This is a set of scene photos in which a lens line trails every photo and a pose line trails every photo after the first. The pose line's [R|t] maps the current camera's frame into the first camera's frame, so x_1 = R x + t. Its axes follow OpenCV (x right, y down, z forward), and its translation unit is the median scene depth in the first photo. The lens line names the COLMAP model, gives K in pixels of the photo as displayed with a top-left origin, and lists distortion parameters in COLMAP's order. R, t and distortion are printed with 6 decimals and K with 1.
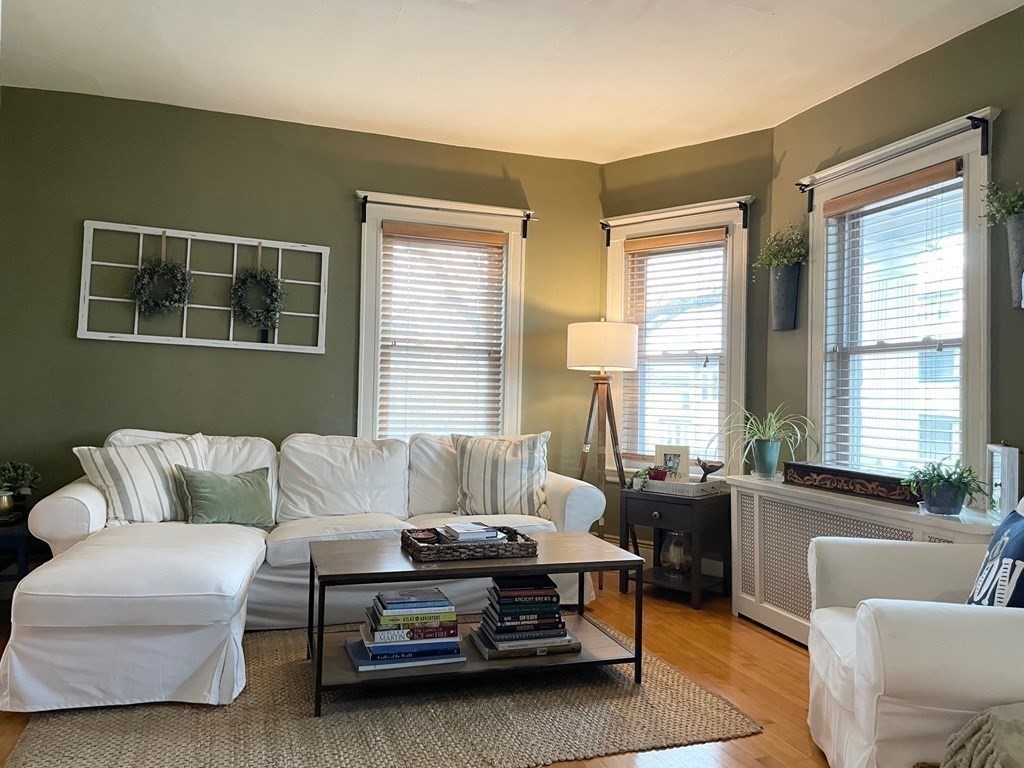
lens RADIAL K [[768.1, 0, 512.1], [0, 768.1, 381.2], [0, 0, 1]] dist [-0.000805, -0.010436]
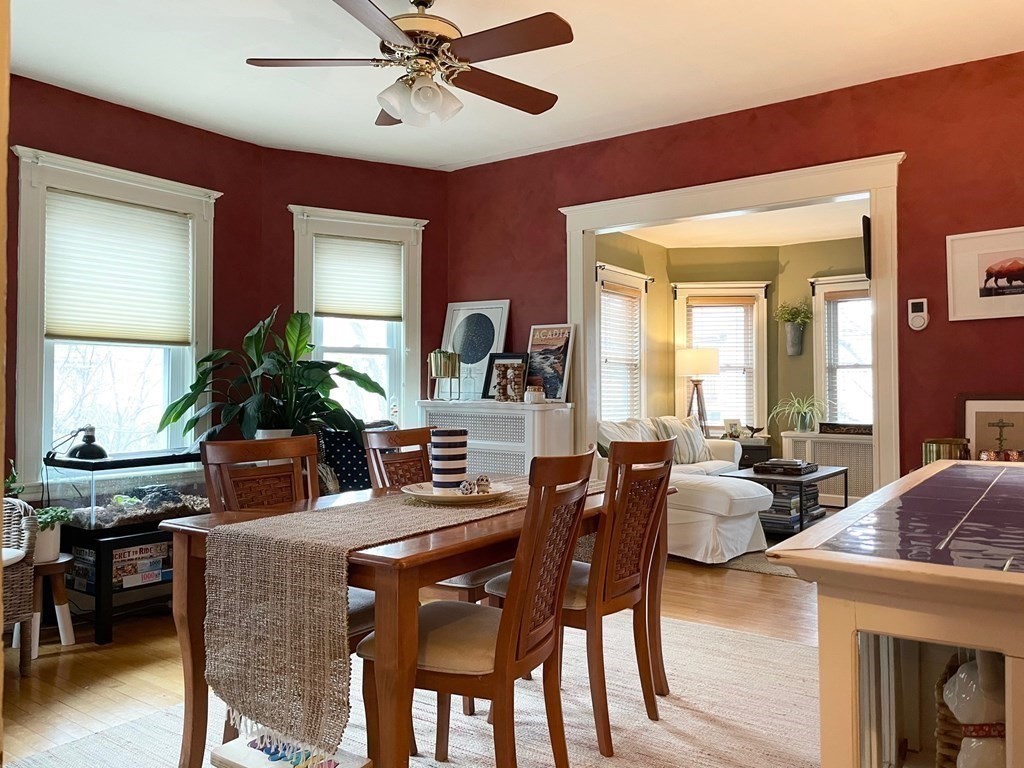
lens RADIAL K [[768.1, 0, 512.0], [0, 768.1, 382.9], [0, 0, 1]] dist [-0.000805, -0.010436]
pose [[0.813335, -0.015735, 0.581582, -1.276774], [0.008078, 0.999843, 0.015755, -0.032043], [-0.581739, -0.008116, 0.813335, -0.144784]]
